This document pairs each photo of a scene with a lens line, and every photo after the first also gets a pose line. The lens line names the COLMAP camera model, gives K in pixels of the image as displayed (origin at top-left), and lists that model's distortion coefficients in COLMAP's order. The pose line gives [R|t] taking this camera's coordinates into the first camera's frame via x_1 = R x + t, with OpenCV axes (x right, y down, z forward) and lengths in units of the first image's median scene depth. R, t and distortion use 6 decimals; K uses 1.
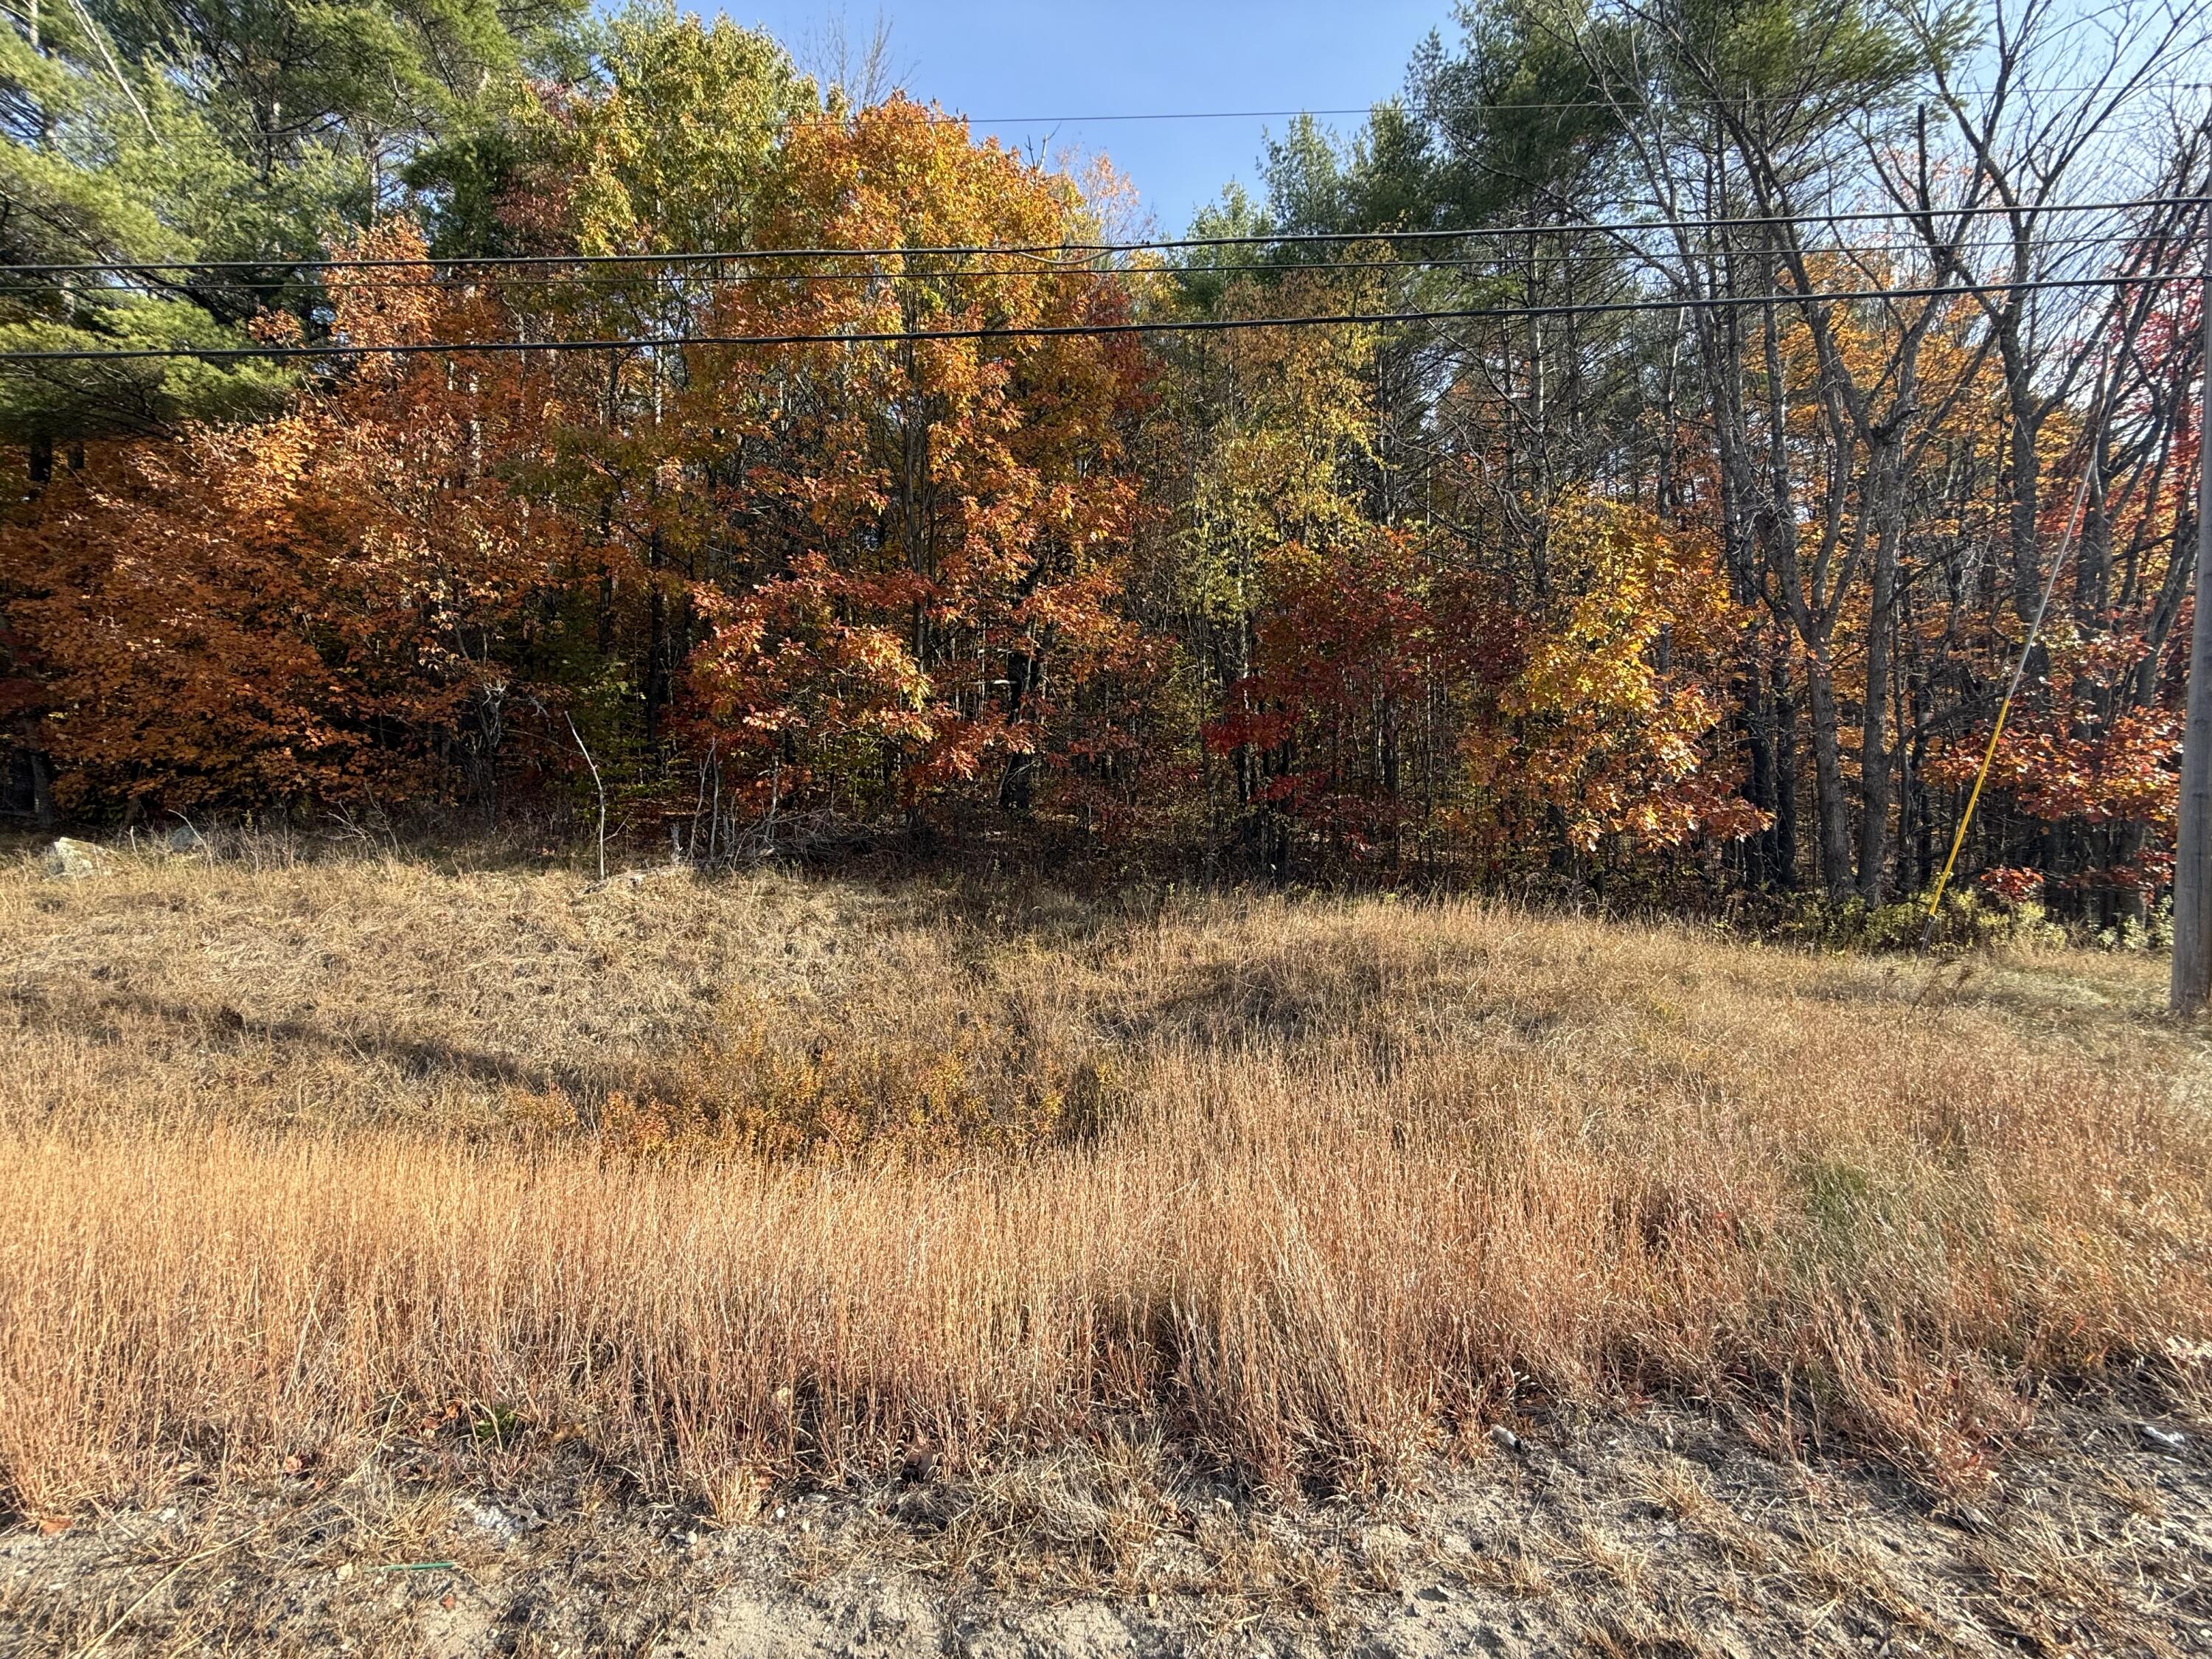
lens RADIAL K [[878.1, 0, 1099.8], [0, 878.1, 828.2], [0, 0, 1]] dist [-0.000525, -0.000041]
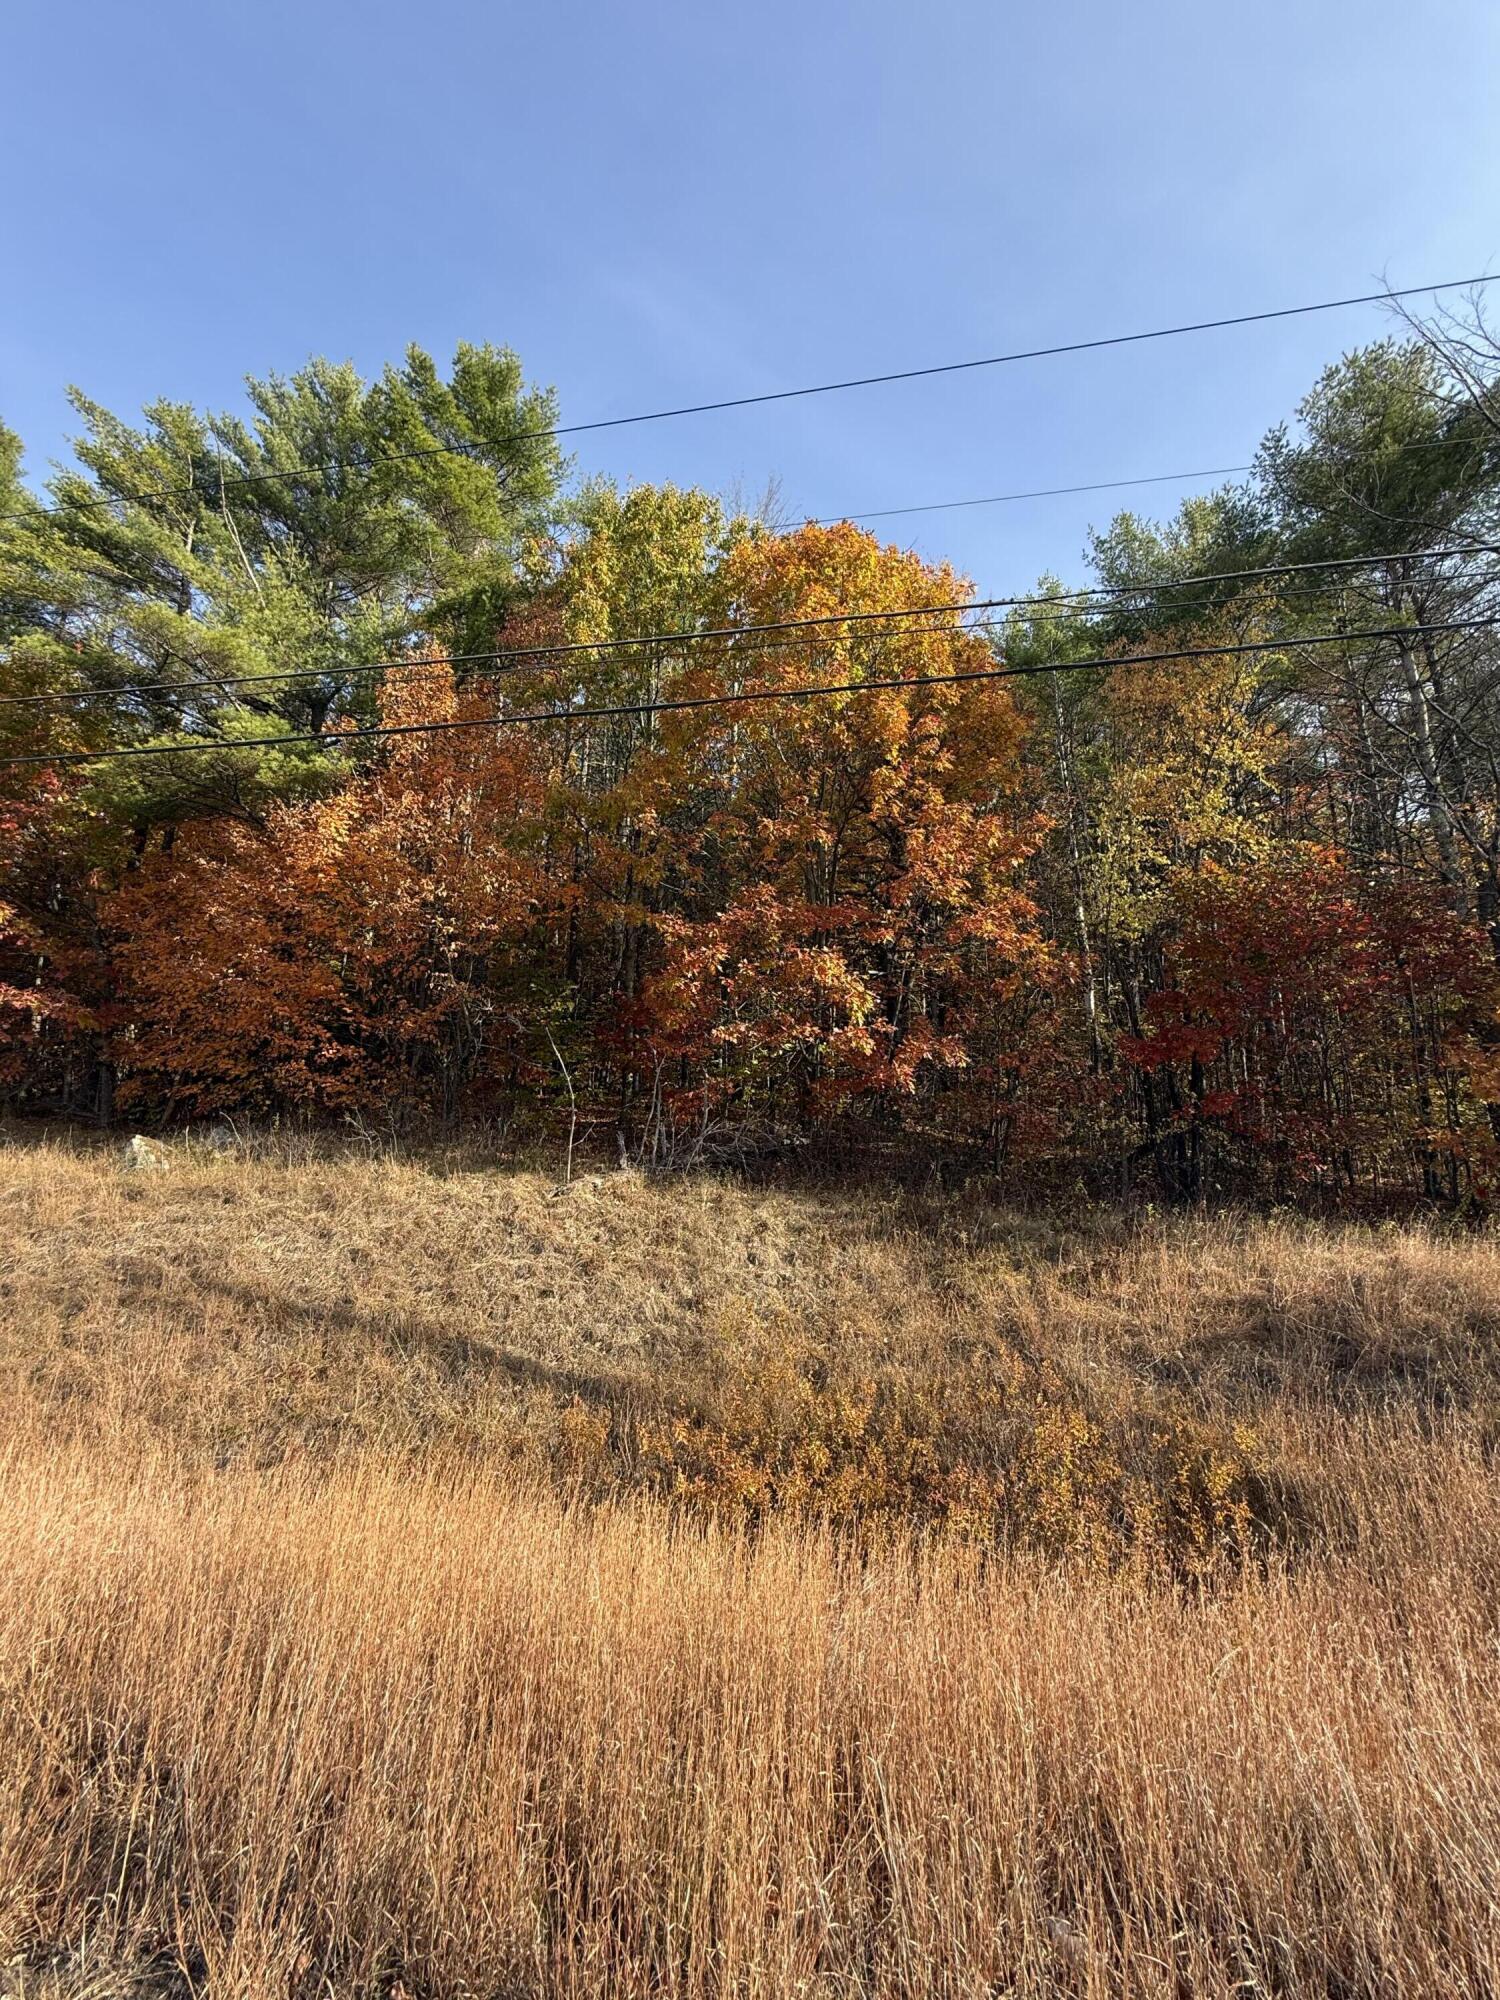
lens RADIAL K [[793.2, 0, 750.1], [0, 793.2, 993.3], [0, 0, 1]] dist [0.000185, -0.000831]
pose [[0.987818, -0.011111, -0.155217, -0.196360], [-0.016900, 0.983889, -0.177980, -0.001104], [0.154694, 0.178435, 0.971715, 0.053292]]
